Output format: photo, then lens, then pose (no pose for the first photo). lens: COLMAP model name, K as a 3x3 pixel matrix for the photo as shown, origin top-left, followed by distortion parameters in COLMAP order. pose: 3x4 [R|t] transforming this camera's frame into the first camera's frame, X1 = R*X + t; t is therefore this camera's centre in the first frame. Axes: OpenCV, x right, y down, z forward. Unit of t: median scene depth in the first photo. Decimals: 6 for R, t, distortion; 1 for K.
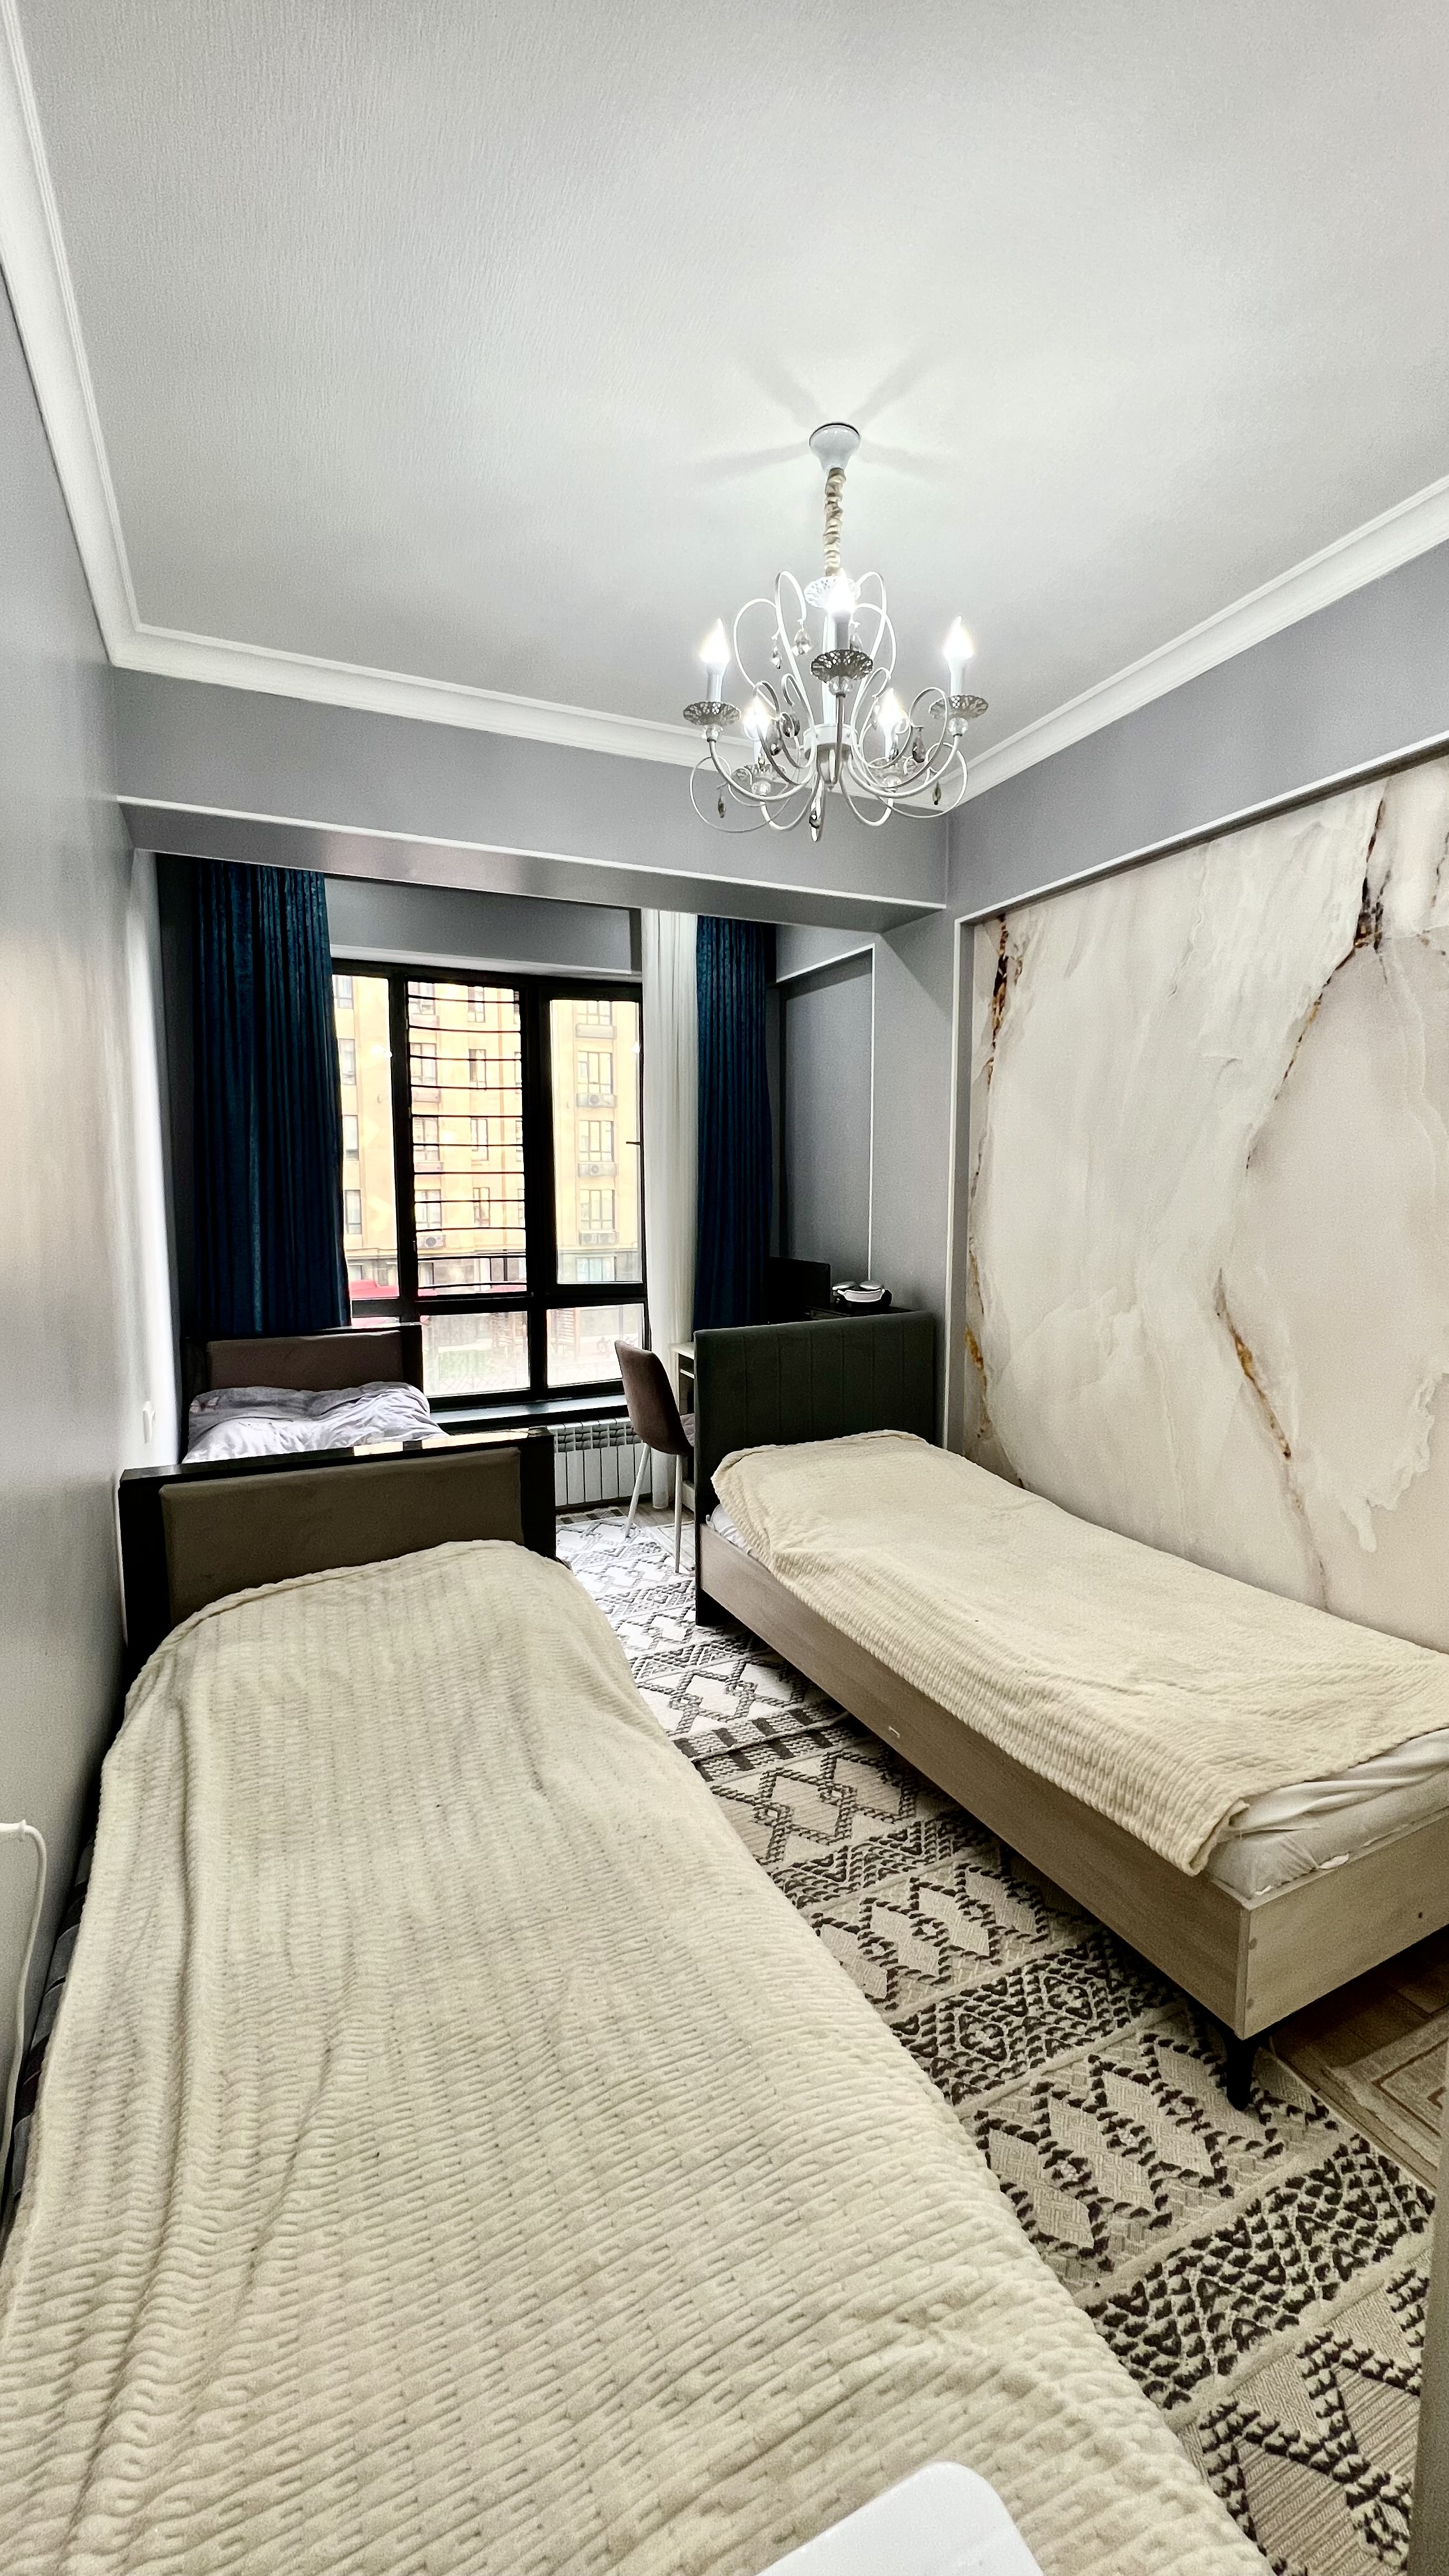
lens RADIAL K [[1028.9, 0, 730.3], [0, 1028.9, 1286.1], [0, 0, 1]] dist [-0.000218, 0.000311]
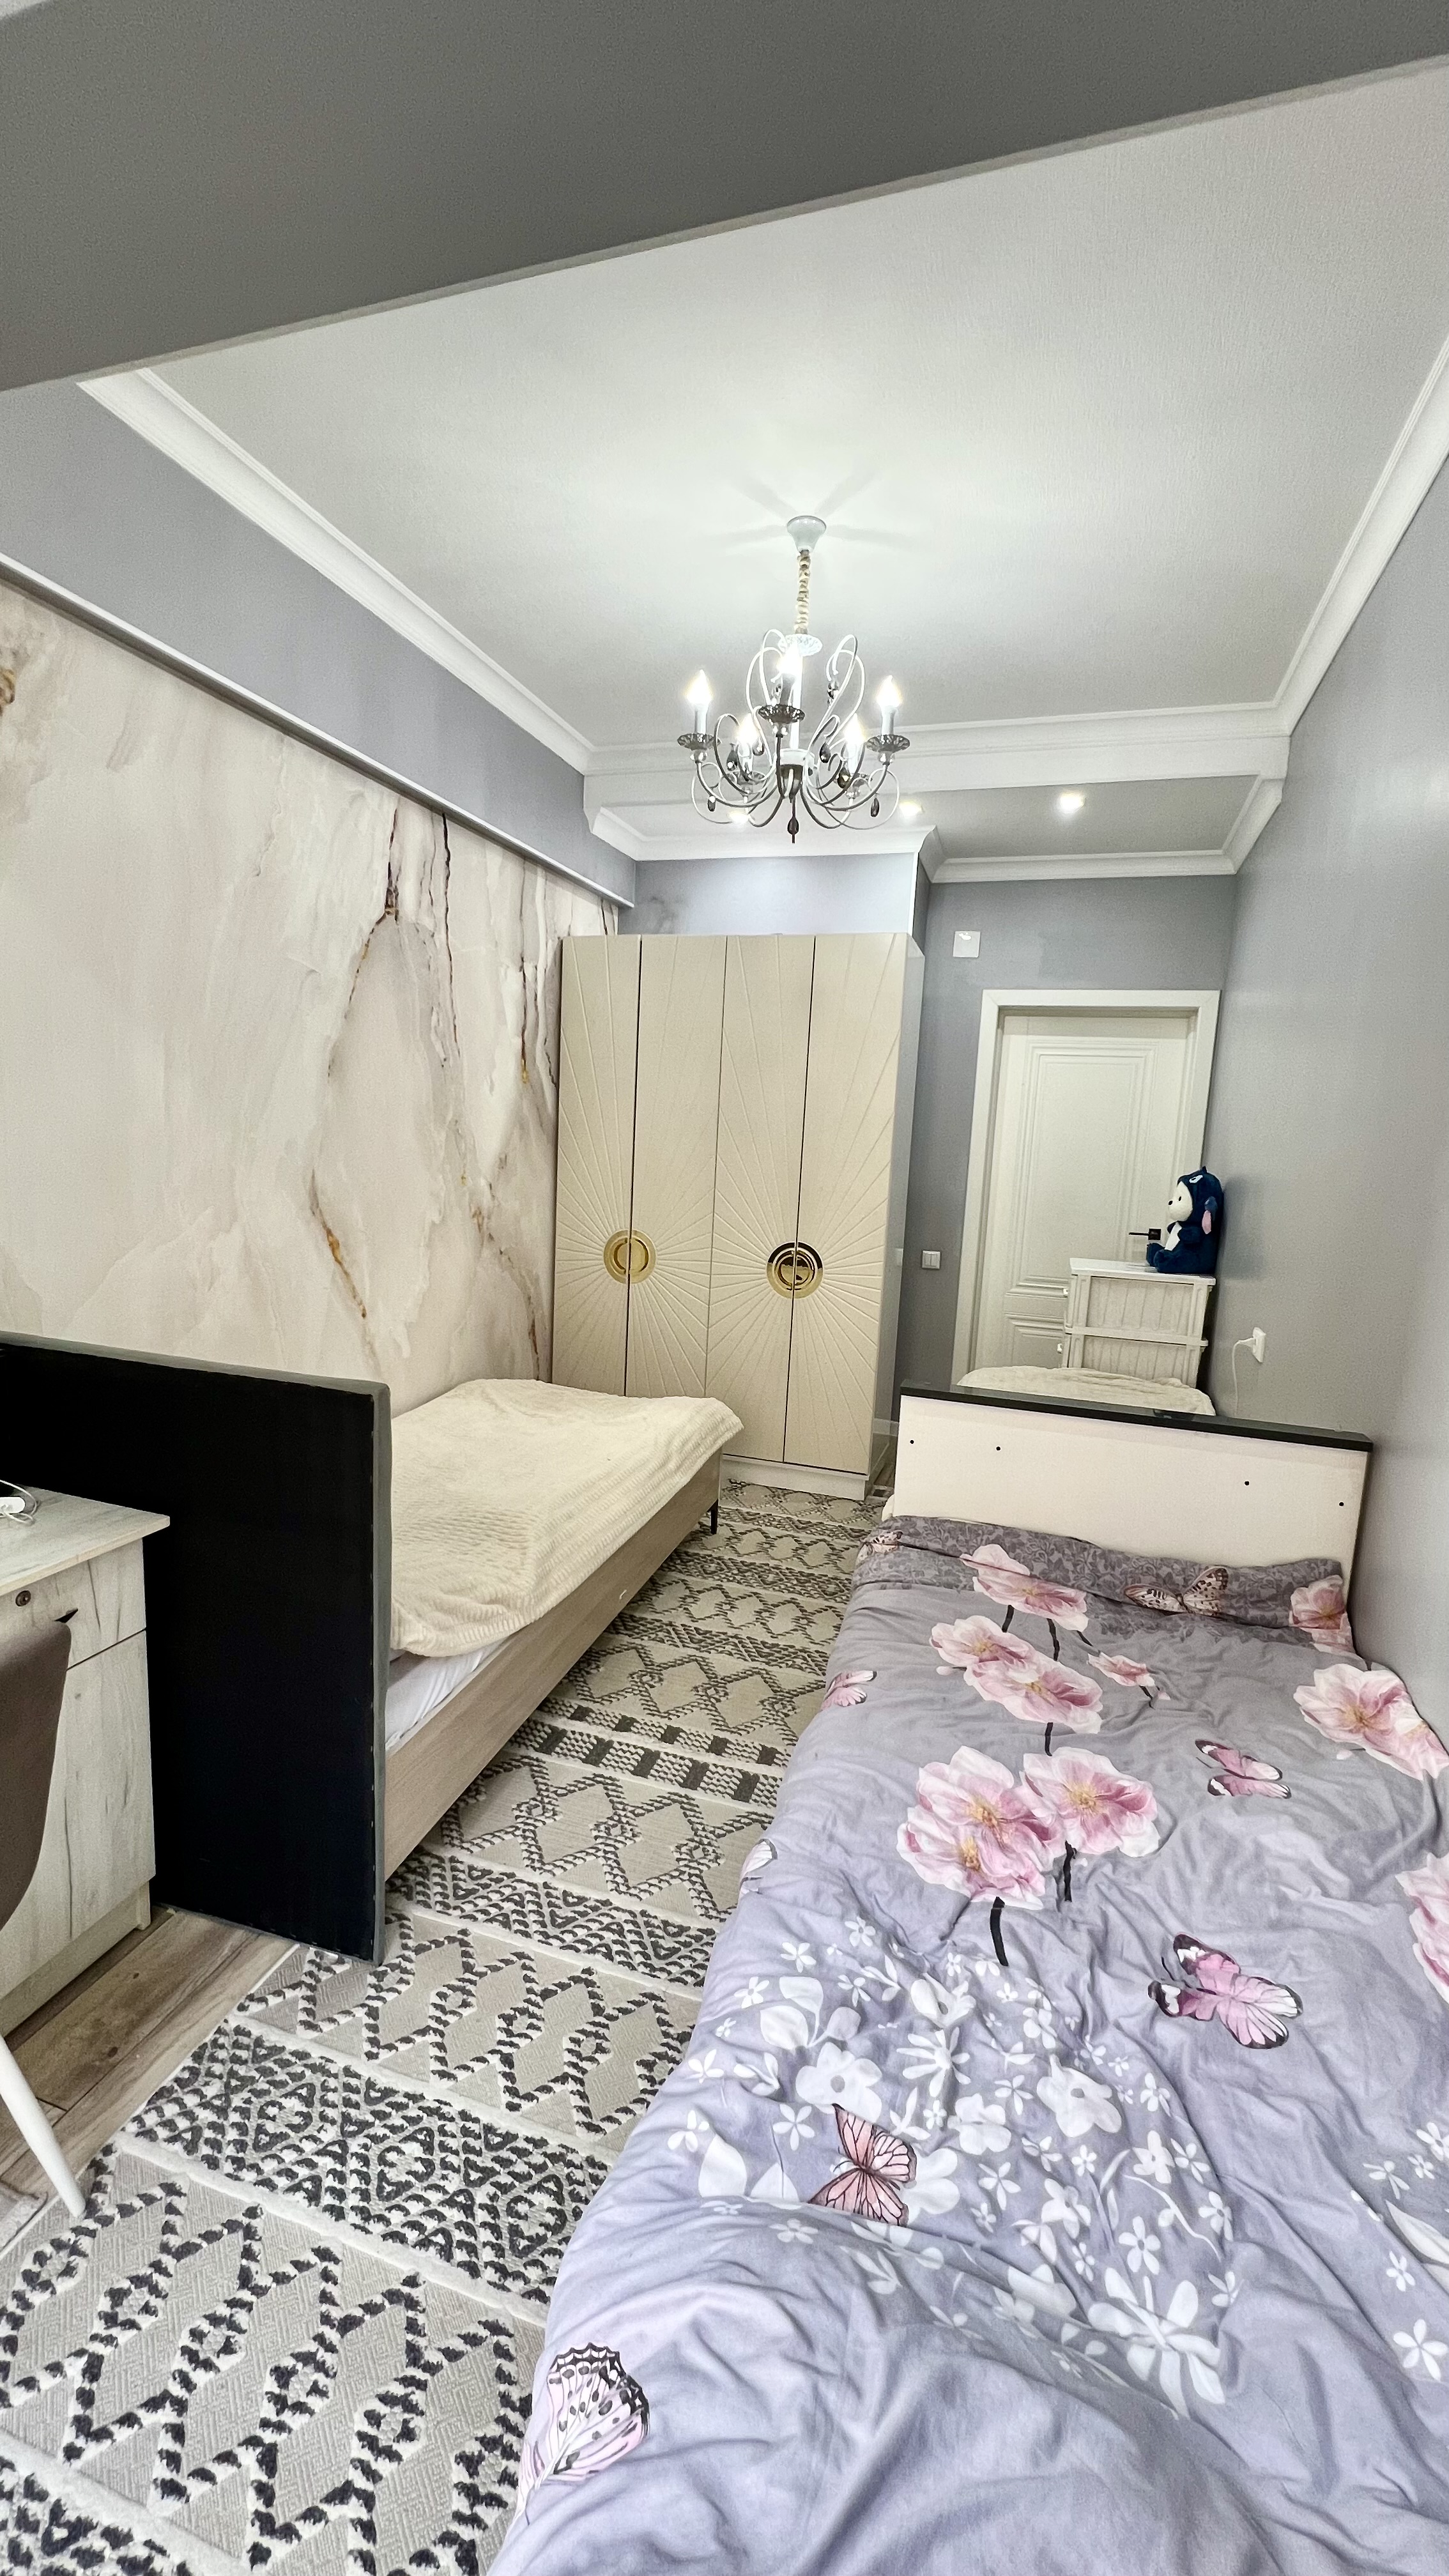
lens RADIAL K [[1028.9, 0, 730.3], [0, 1028.9, 1286.1], [0, 0, 1]] dist [-0.000218, 0.000311]
pose [[-0.737467, -0.132112, 0.662336, -0.595230], [0.020777, 0.975780, 0.217767, -0.129763], [-0.675064, 0.174357, -0.716860, 1.584534]]
